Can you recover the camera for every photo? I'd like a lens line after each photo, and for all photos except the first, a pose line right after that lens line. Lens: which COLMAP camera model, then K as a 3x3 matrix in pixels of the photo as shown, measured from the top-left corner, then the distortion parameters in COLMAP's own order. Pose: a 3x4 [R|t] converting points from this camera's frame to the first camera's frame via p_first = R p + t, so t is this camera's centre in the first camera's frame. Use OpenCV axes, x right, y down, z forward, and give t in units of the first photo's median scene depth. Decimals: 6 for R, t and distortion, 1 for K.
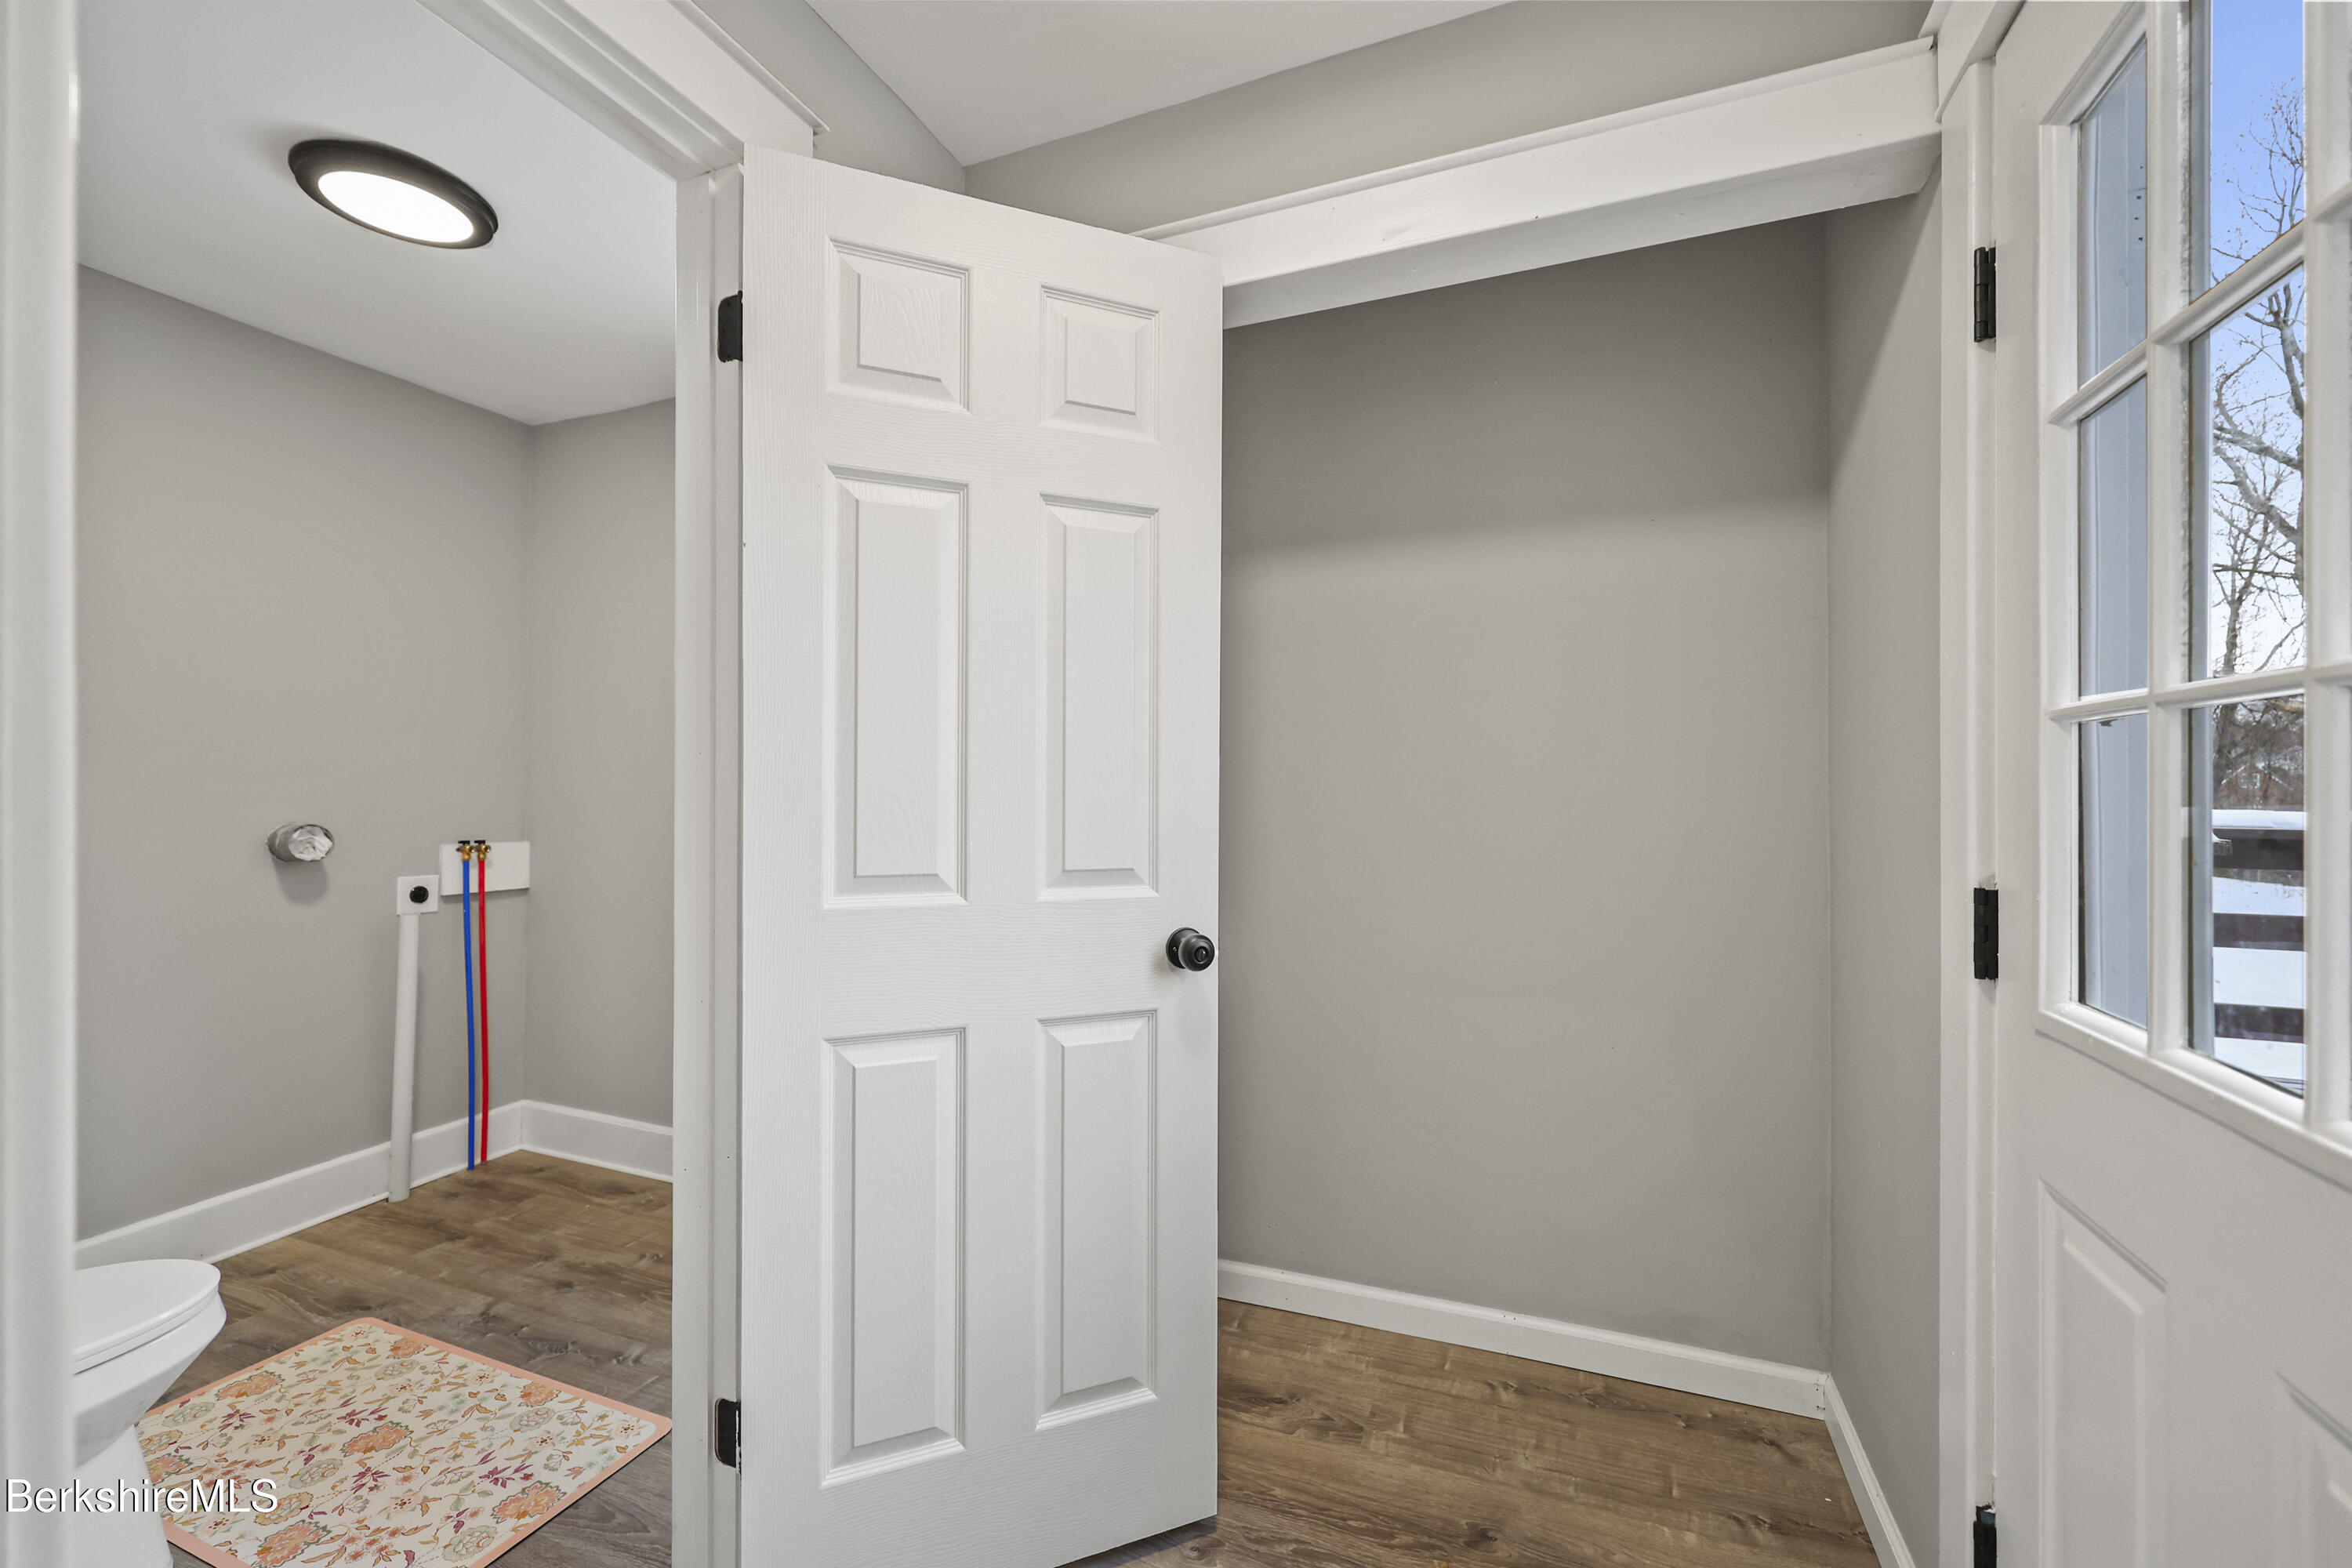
lens RADIAL K [[951.8, 0, 1173.2], [0, 951.8, 794.7], [0, 0, 1]] dist [0.000823, 0.000122]
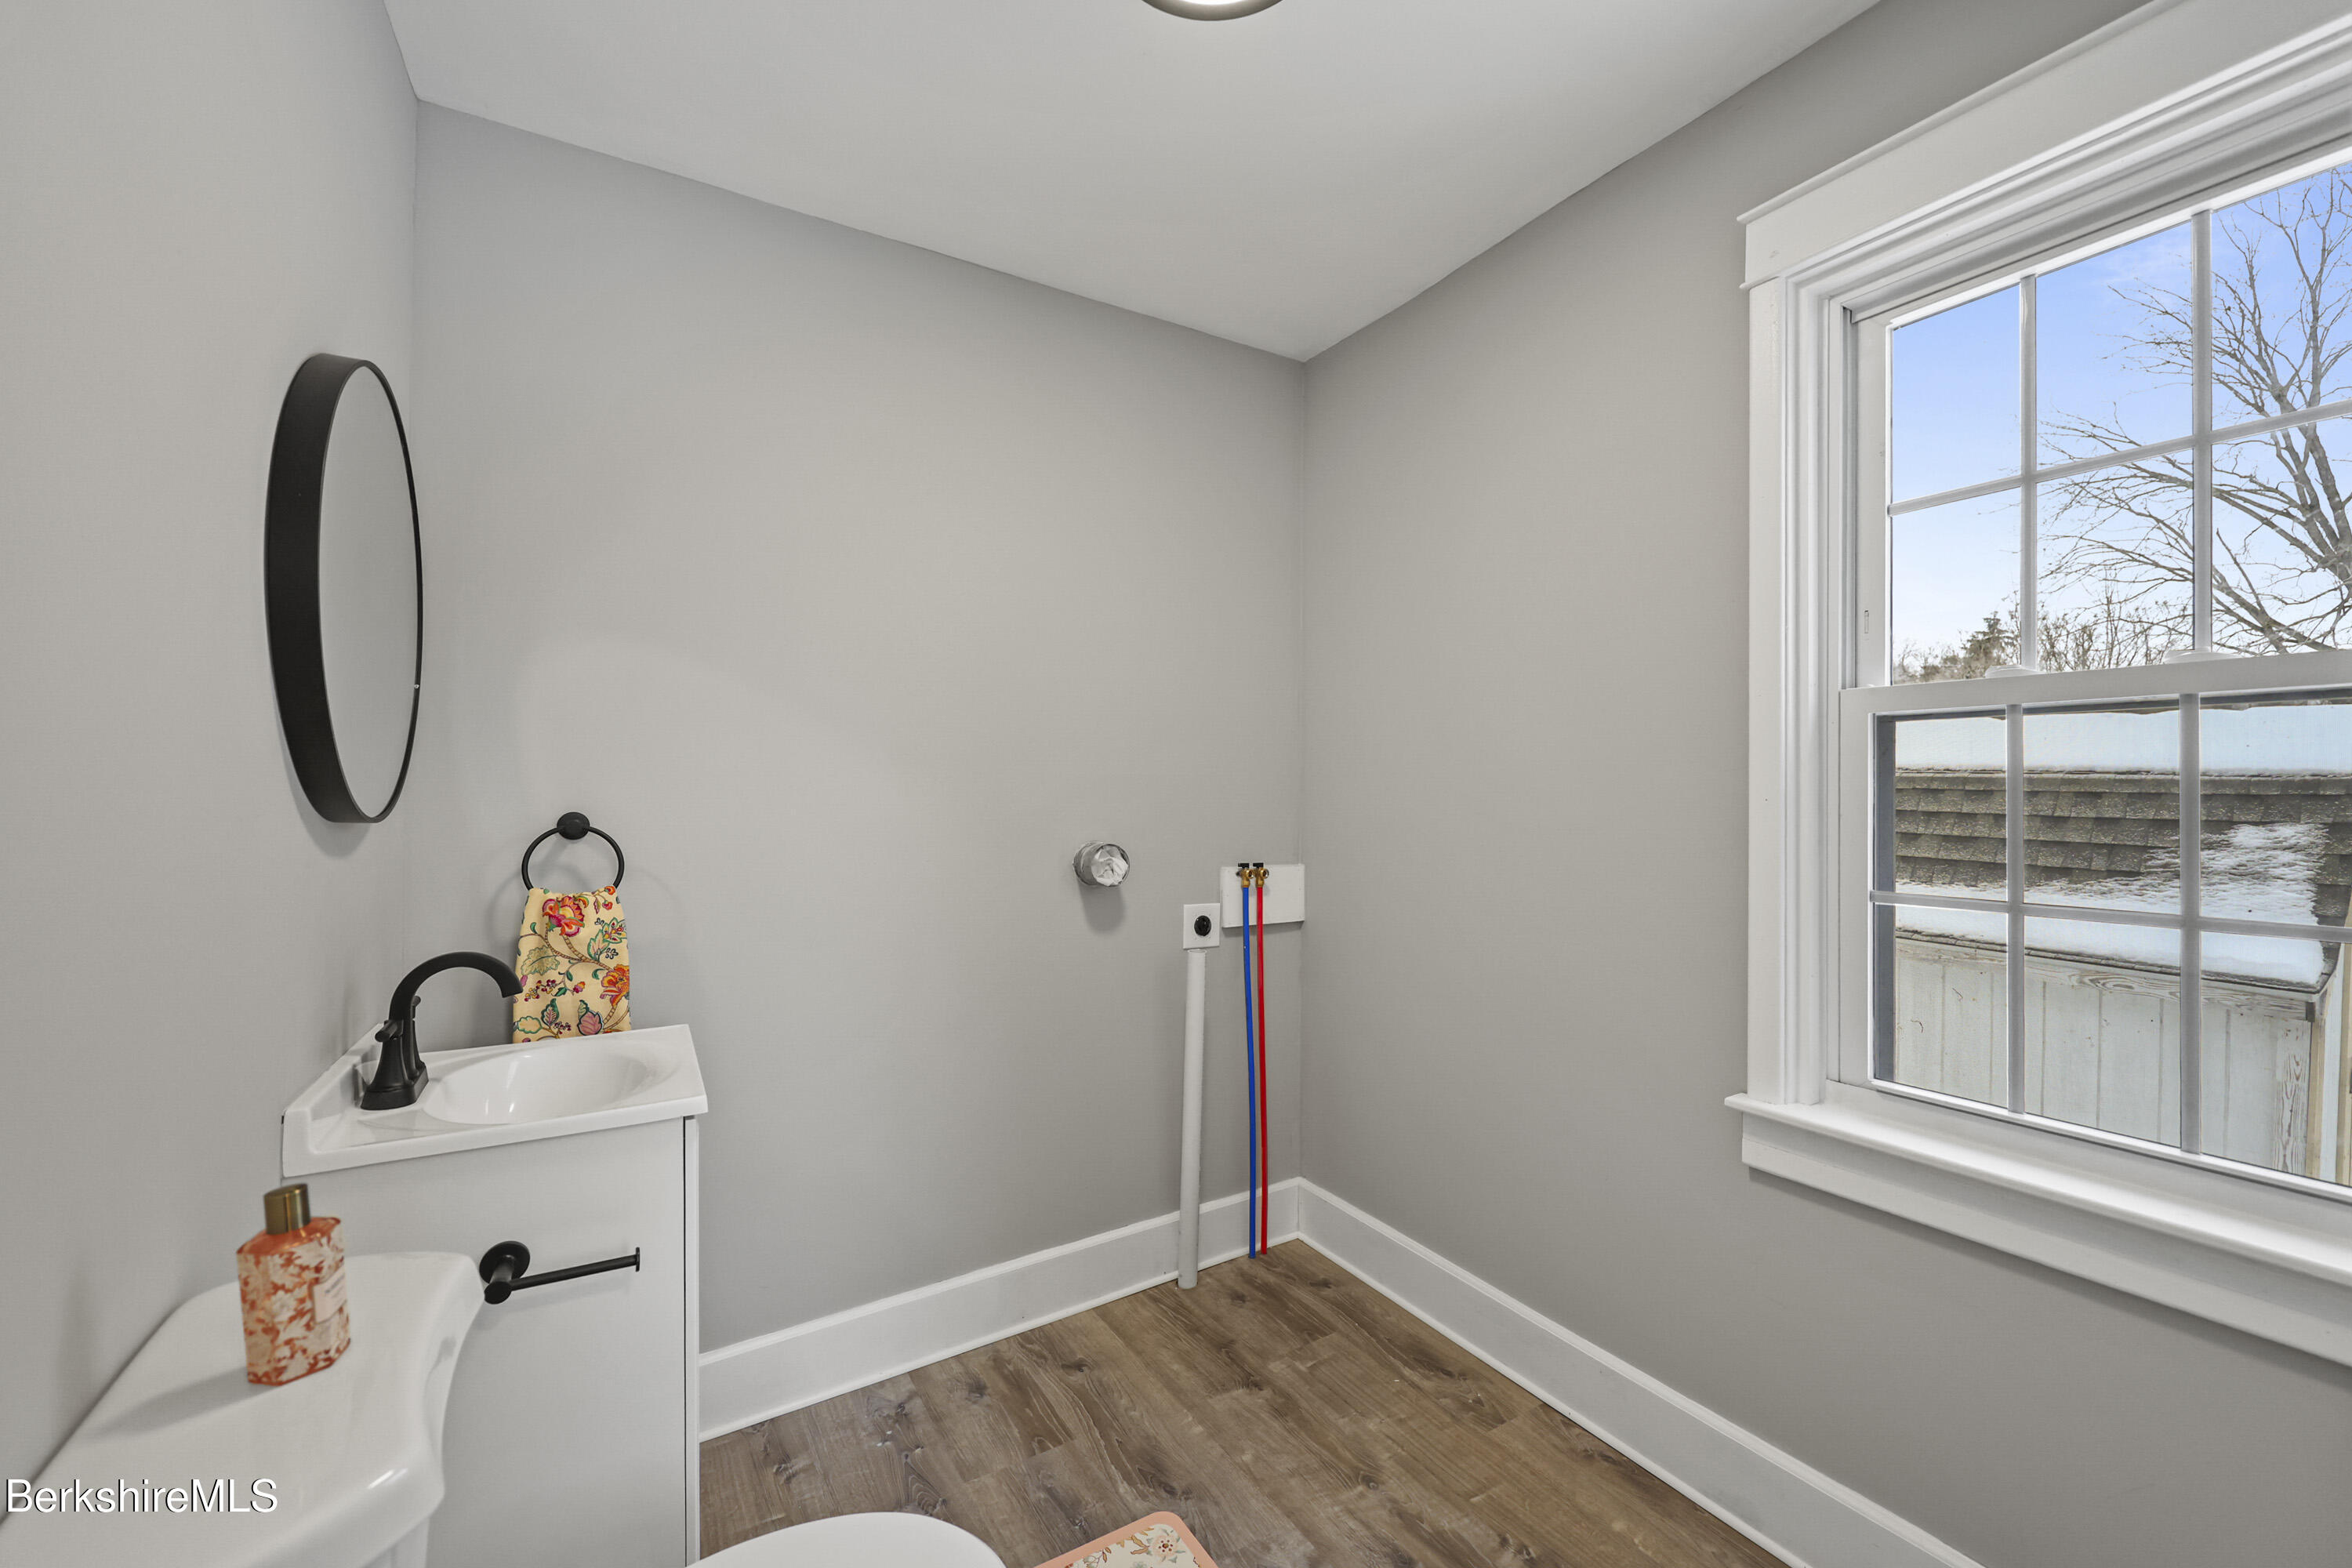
lens RADIAL K [[961.7, 0, 1186.2], [0, 961.7, 811.0], [0, 0, 1]] dist [-0.000473, 0.000267]
pose [[0.799384, 0.009680, -0.600743, -0.297628], [0.001062, 0.999846, 0.017523, -0.014592], [0.600820, -0.014646, 0.799250, 0.313774]]
